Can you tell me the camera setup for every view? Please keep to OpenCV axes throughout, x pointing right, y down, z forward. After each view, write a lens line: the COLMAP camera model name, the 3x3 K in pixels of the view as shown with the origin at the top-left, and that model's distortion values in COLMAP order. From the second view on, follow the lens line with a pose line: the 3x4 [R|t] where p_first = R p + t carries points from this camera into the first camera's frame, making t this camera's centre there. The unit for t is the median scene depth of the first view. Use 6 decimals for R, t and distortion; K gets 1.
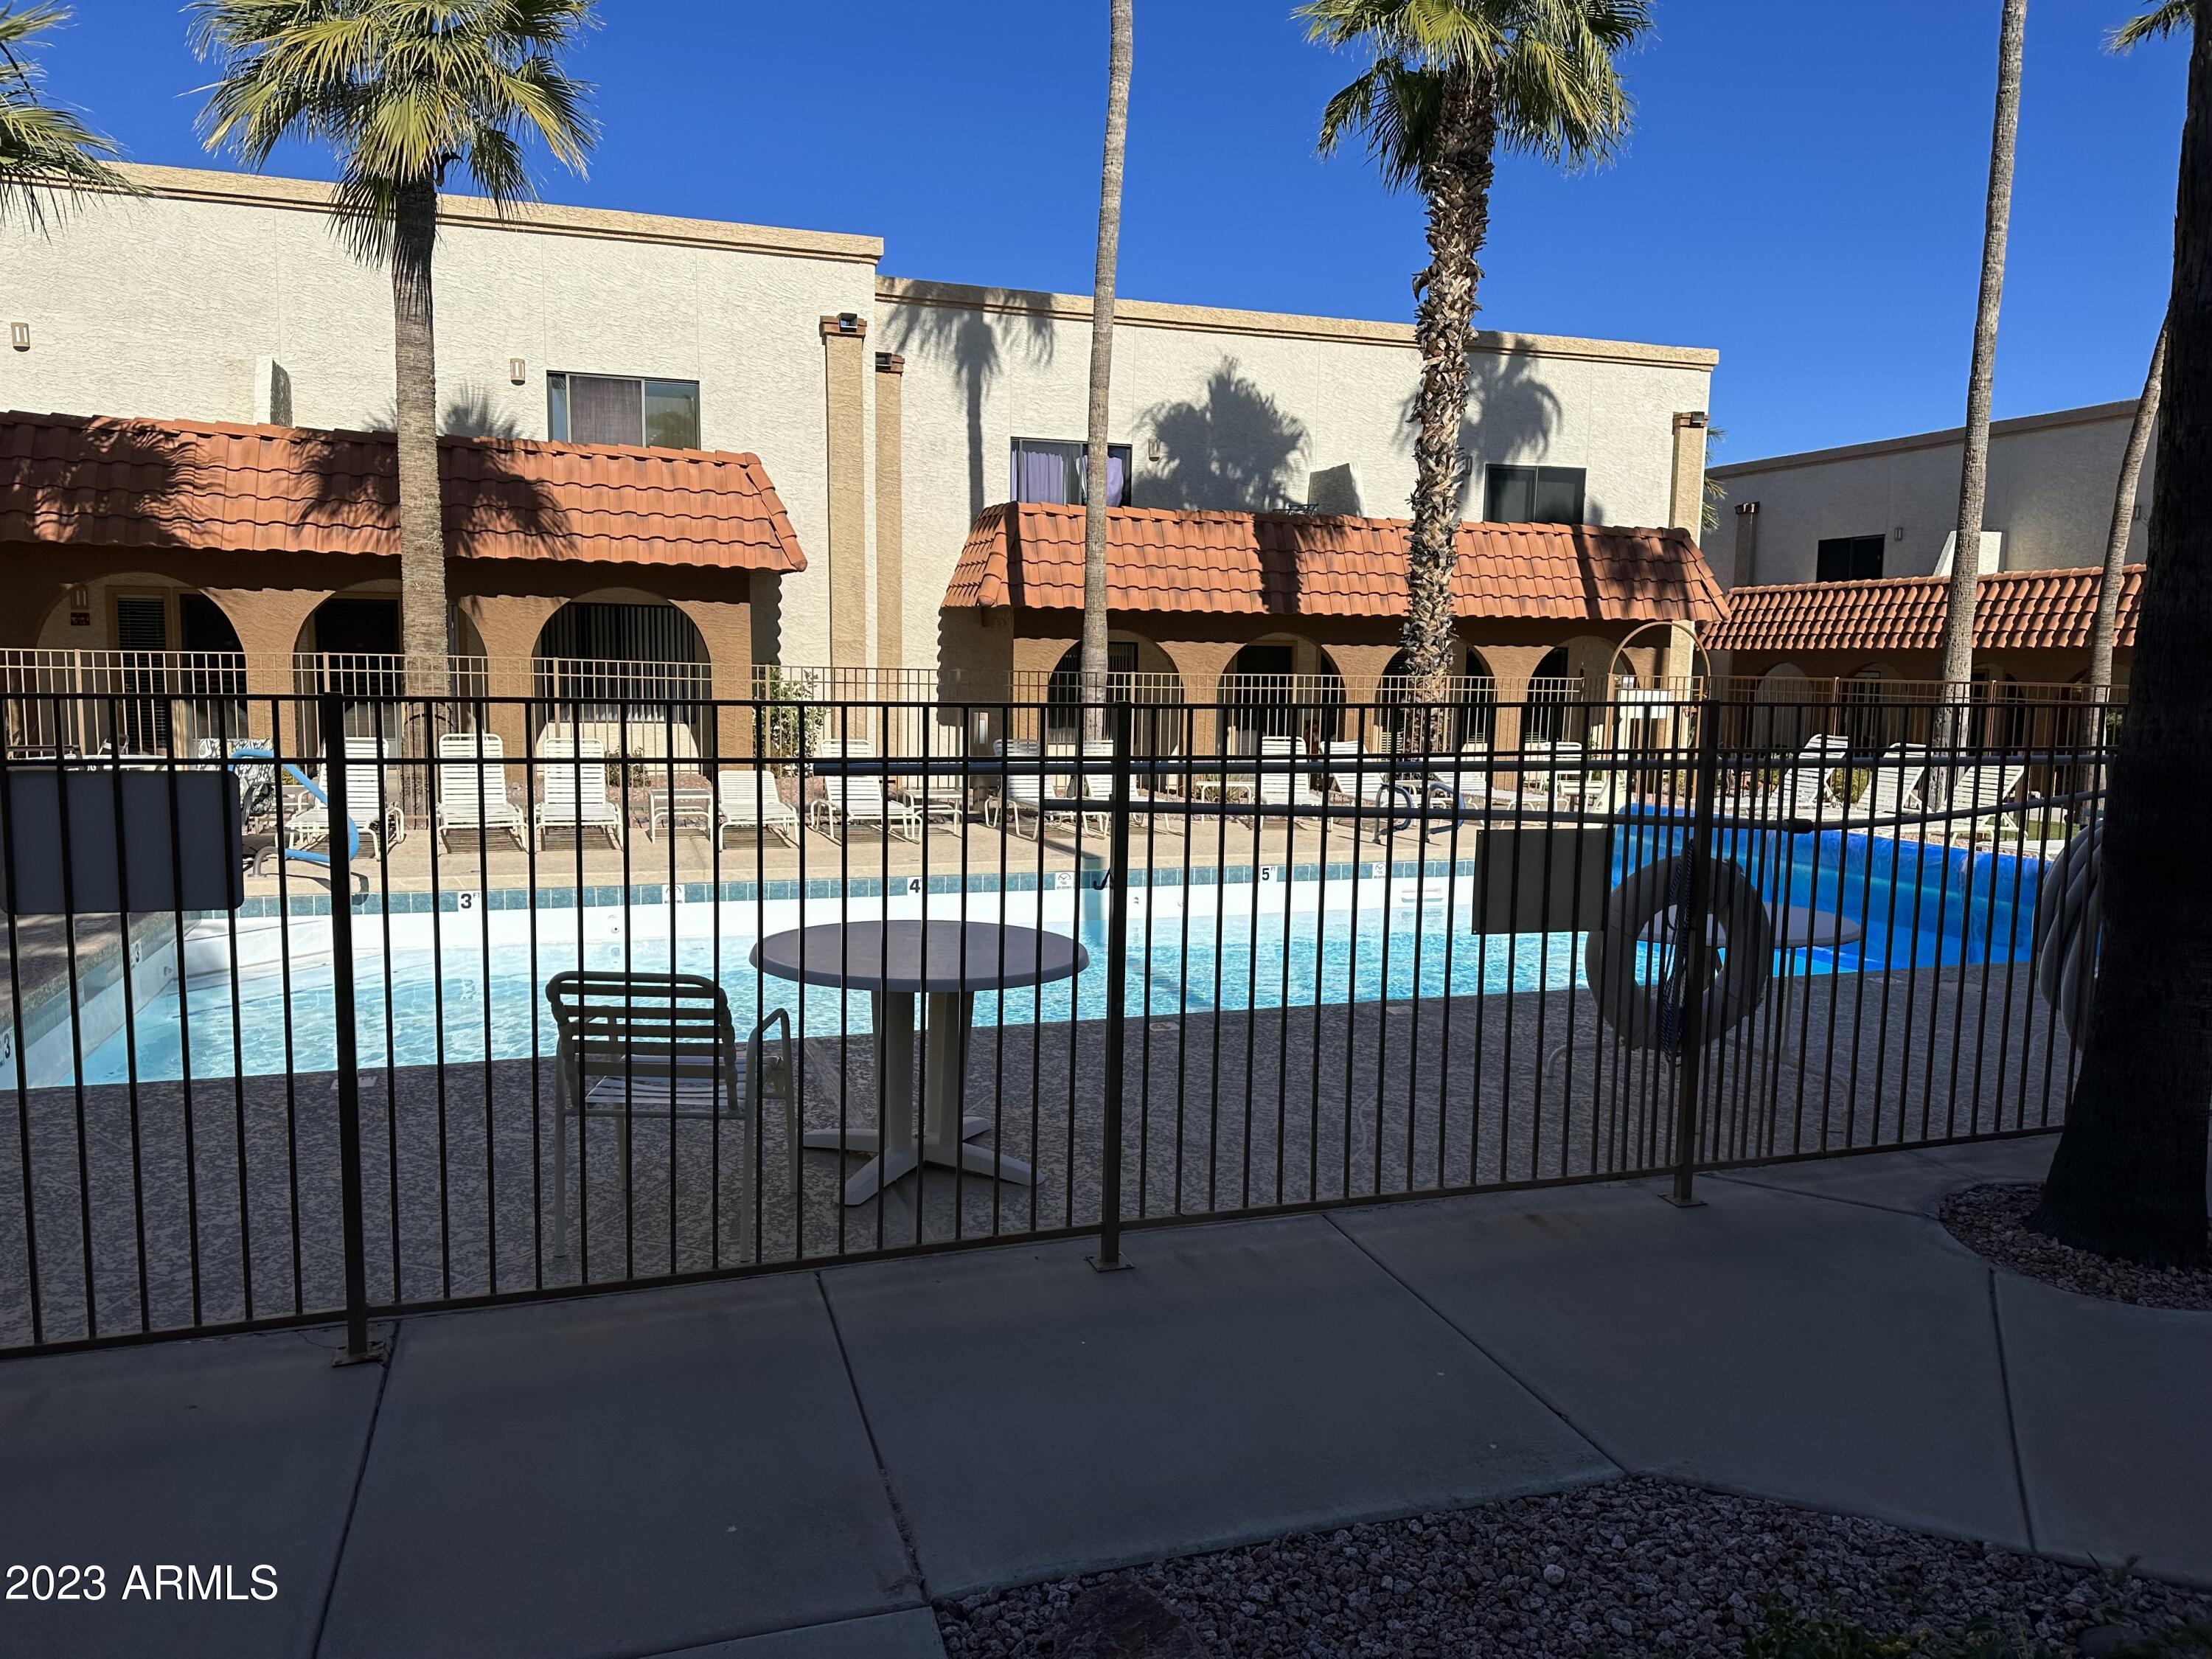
lens RADIAL K [[1555.4, 0, 1097.2], [0, 1555.4, 834.4], [0, 0, 1]] dist [0.159587, -0.234571]
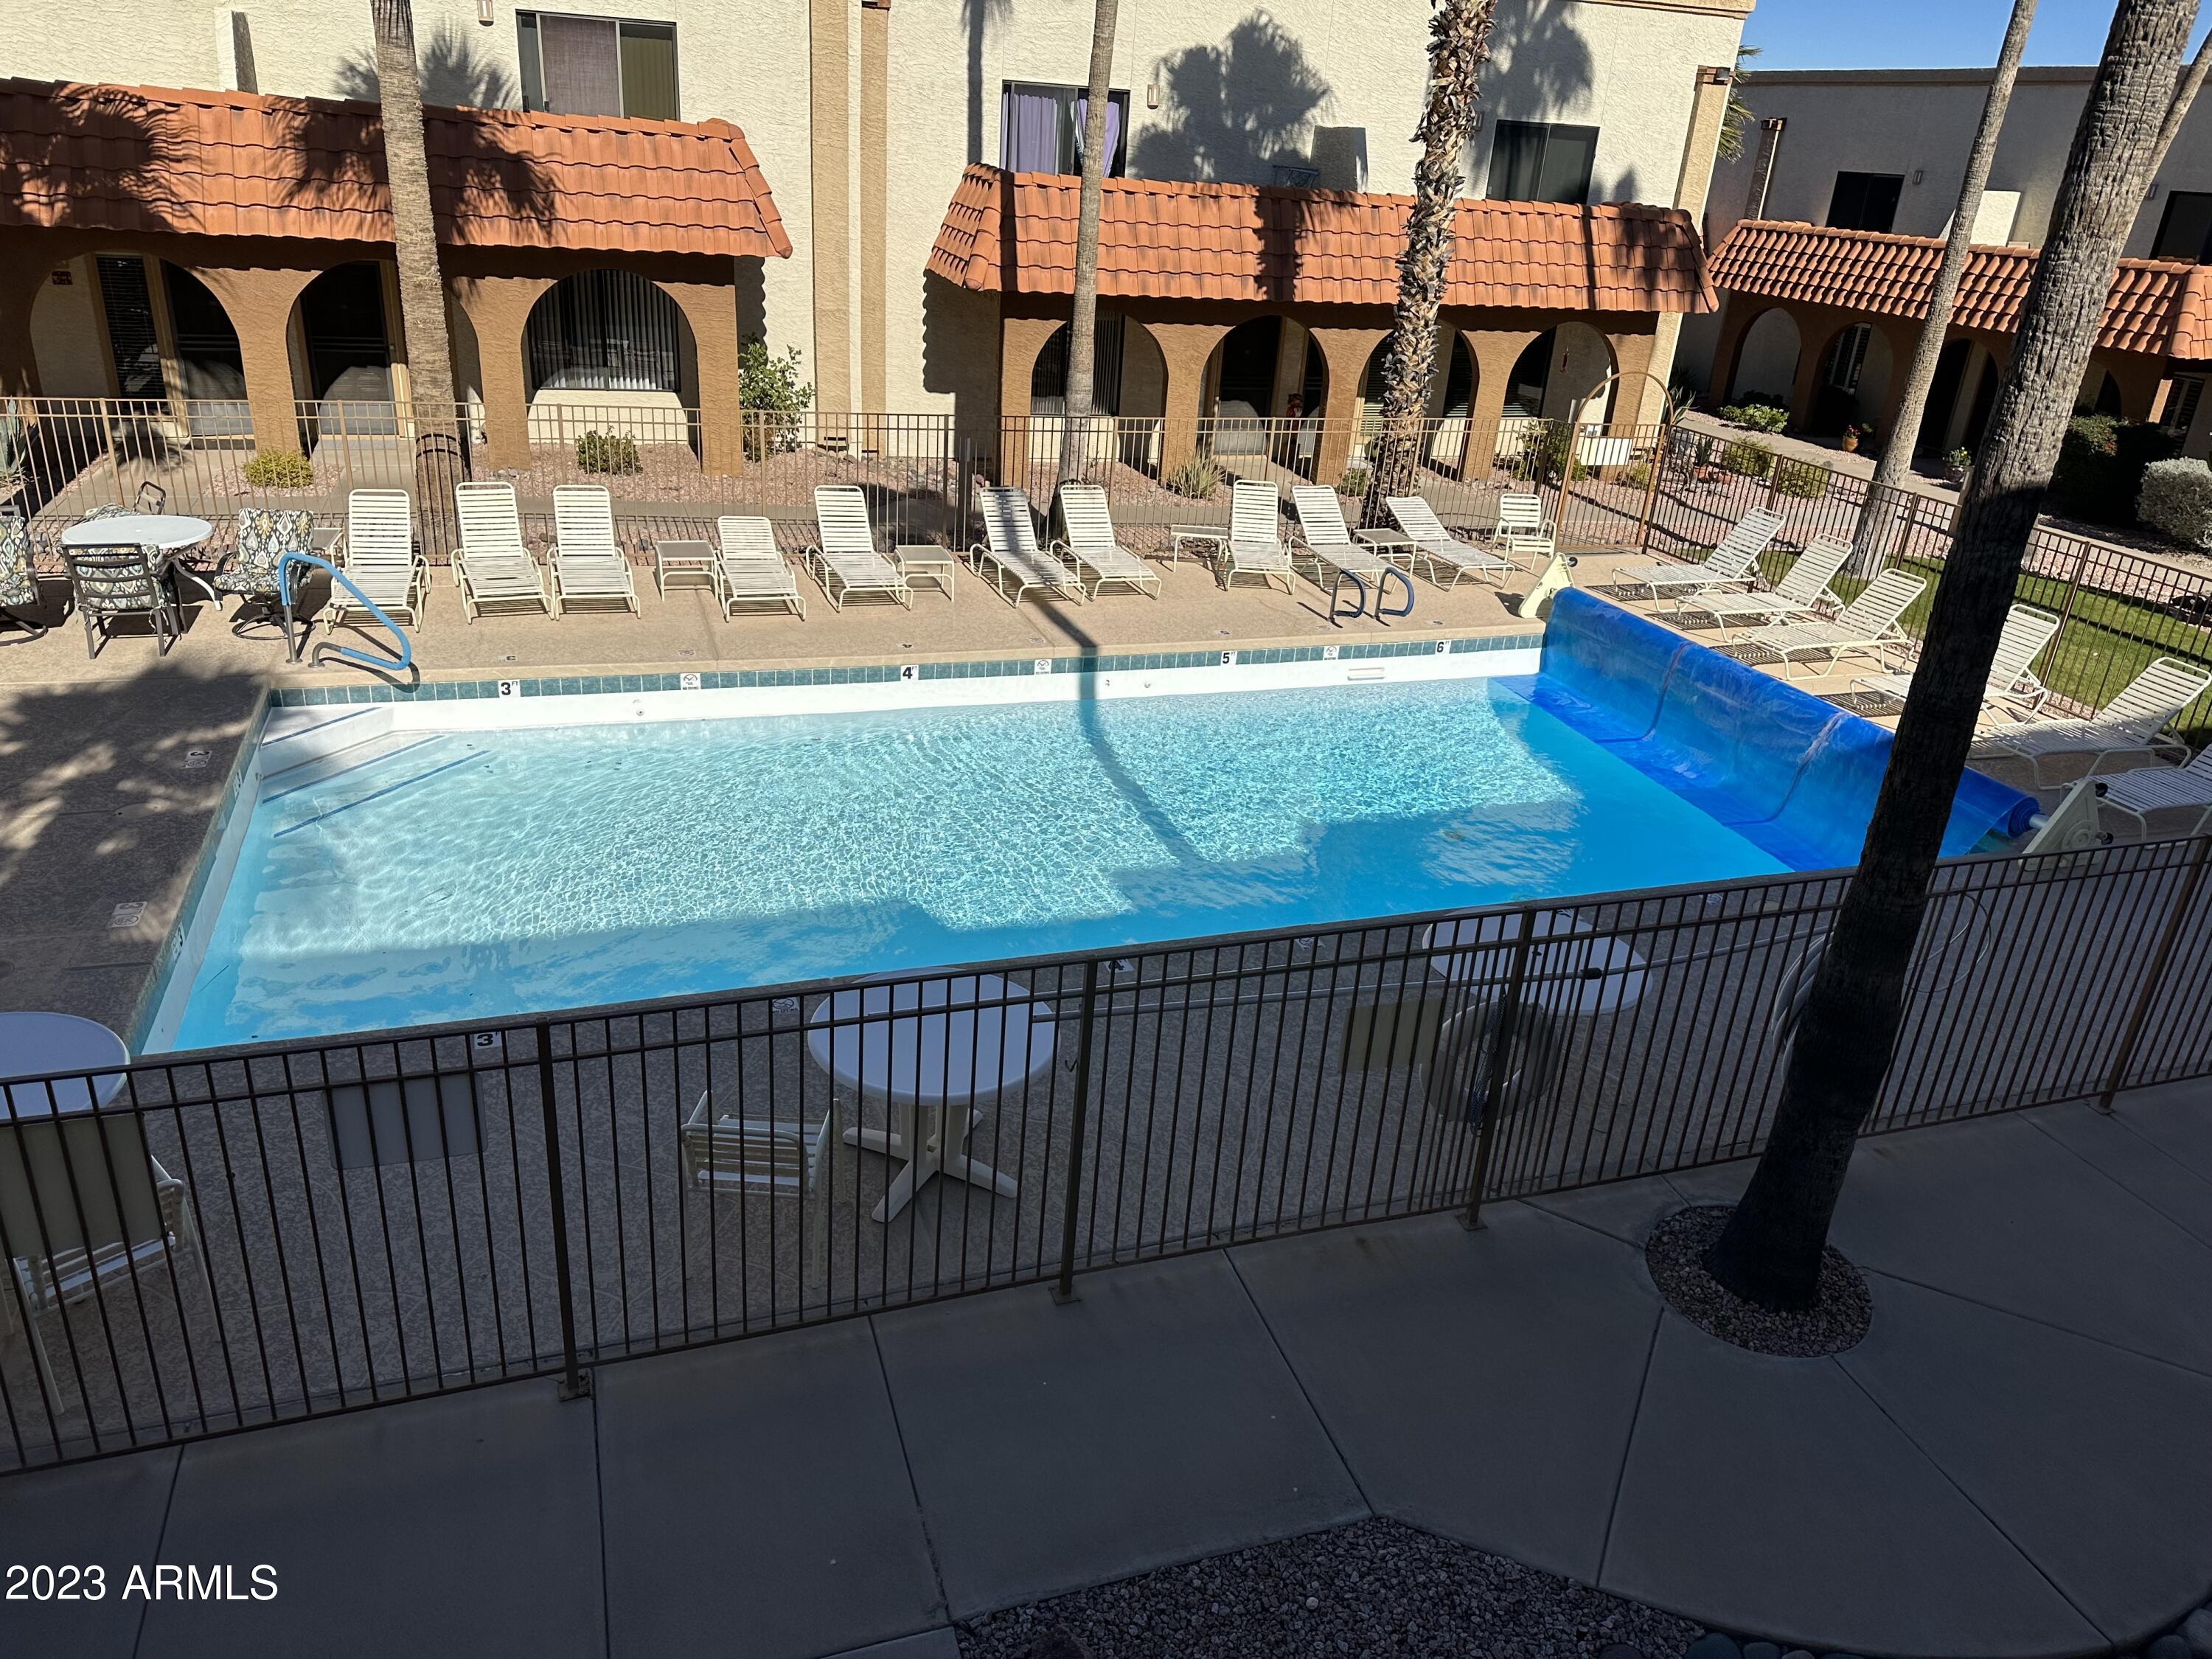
lens RADIAL K [[1563.4, 0, 1106.0], [0, 1563.4, 829.5], [0, 0, 1]] dist [0.103077, -0.124484]
pose [[0.998556, 0.043554, 0.031439, -0.004290], [-0.050828, 0.955457, 0.290722, -0.128705], [-0.017376, -0.291900, 0.956291, -0.062336]]
